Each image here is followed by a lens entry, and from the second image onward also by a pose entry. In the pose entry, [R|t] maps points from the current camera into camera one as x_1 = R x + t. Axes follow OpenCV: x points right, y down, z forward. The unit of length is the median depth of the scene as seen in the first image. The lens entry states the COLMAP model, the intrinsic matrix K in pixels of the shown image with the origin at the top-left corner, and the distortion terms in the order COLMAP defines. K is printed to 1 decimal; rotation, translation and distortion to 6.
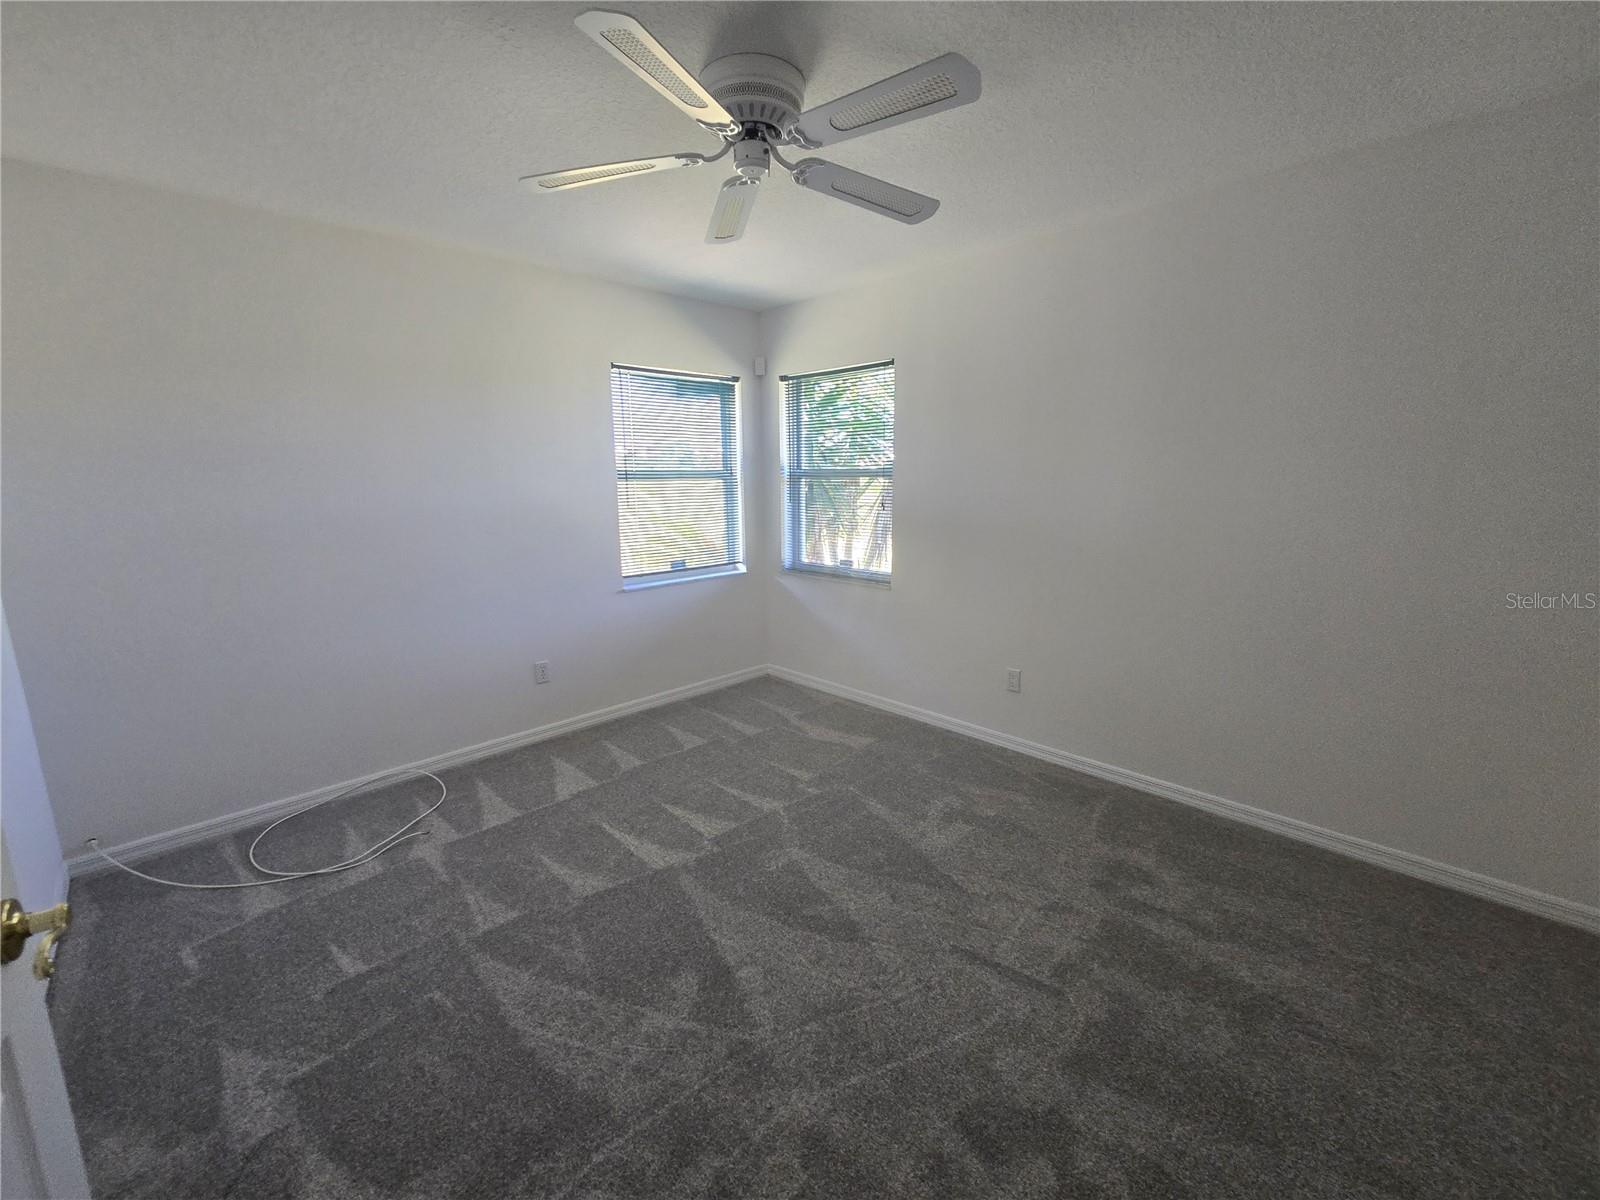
lens RADIAL K [[652.0, 0, 800.0], [0, 652.0, 600.0], [0, 0, 1]] dist [-0.000134, -0.000003]
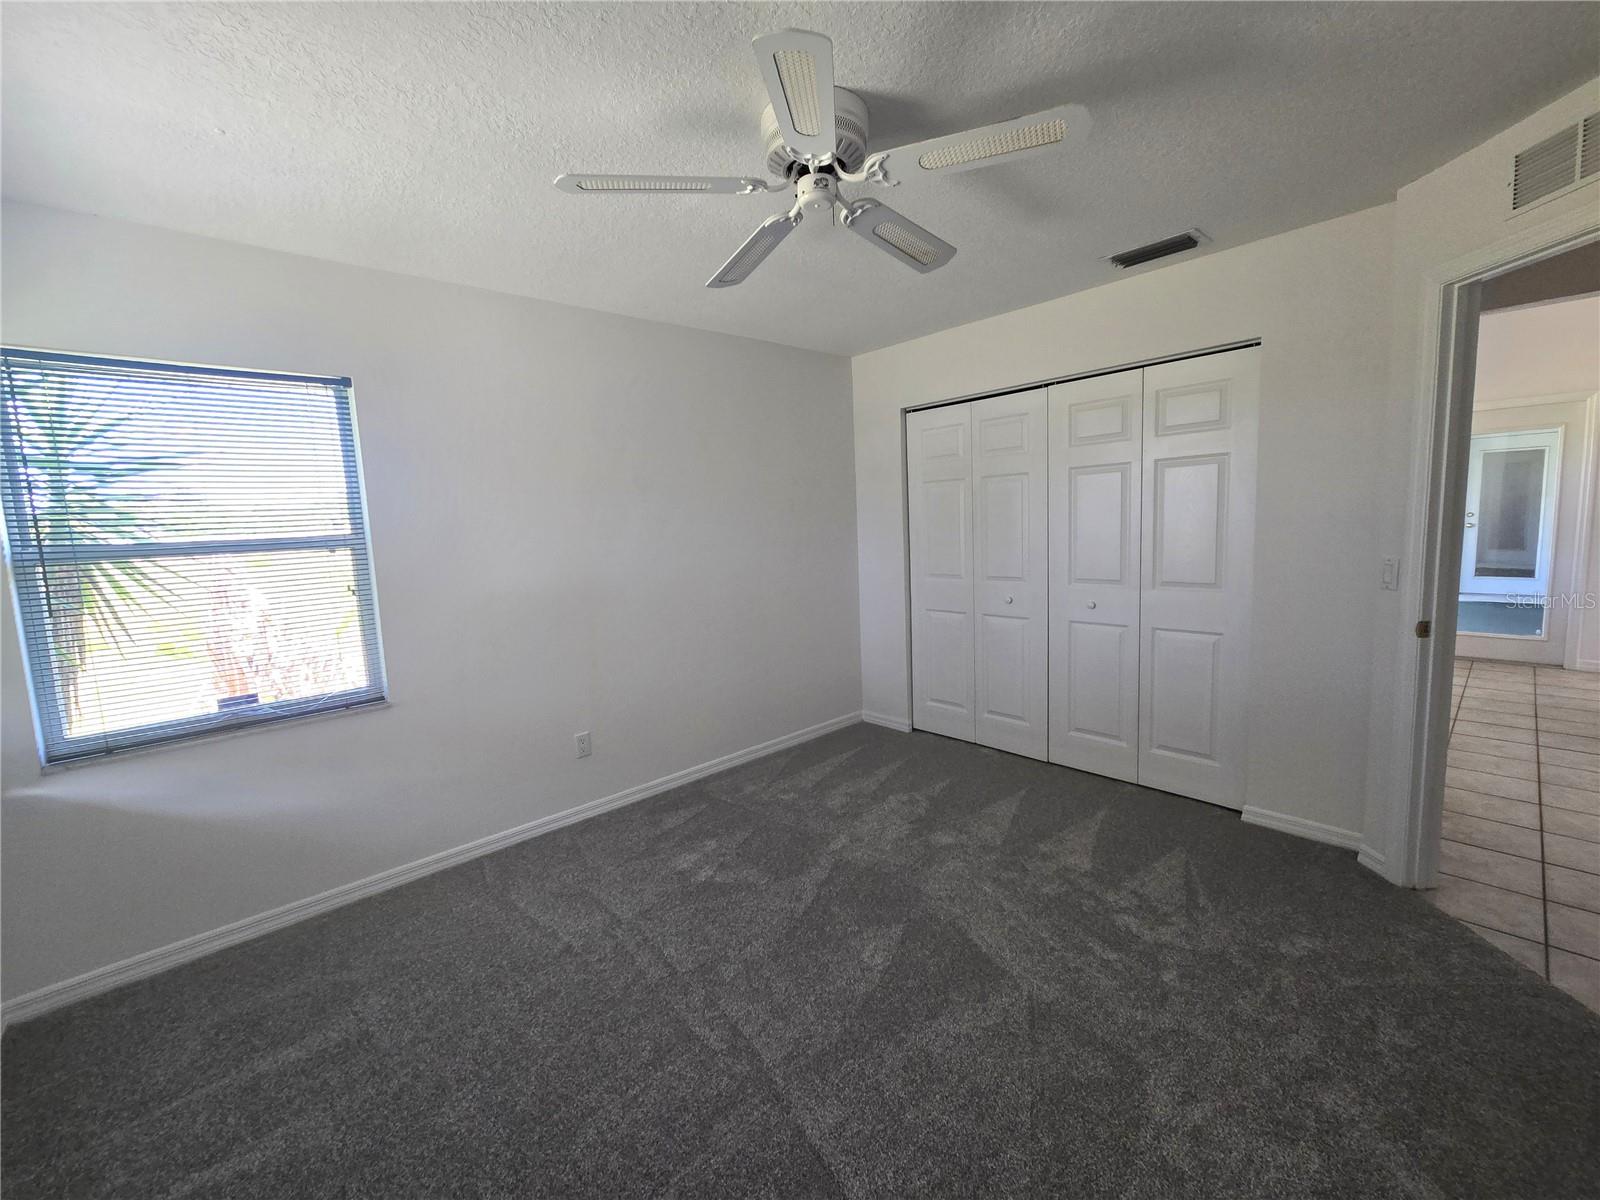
lens RADIAL K [[652.0, 0, 800.0], [0, 652.0, 600.0], [0, 0, 1]] dist [-0.000134, -0.000003]
pose [[0.042187, -0.122297, 0.991597, -0.615051], [0.233433, 0.966218, 0.109236, -0.118528], [-0.971457, 0.226863, 0.069310, 0.618891]]
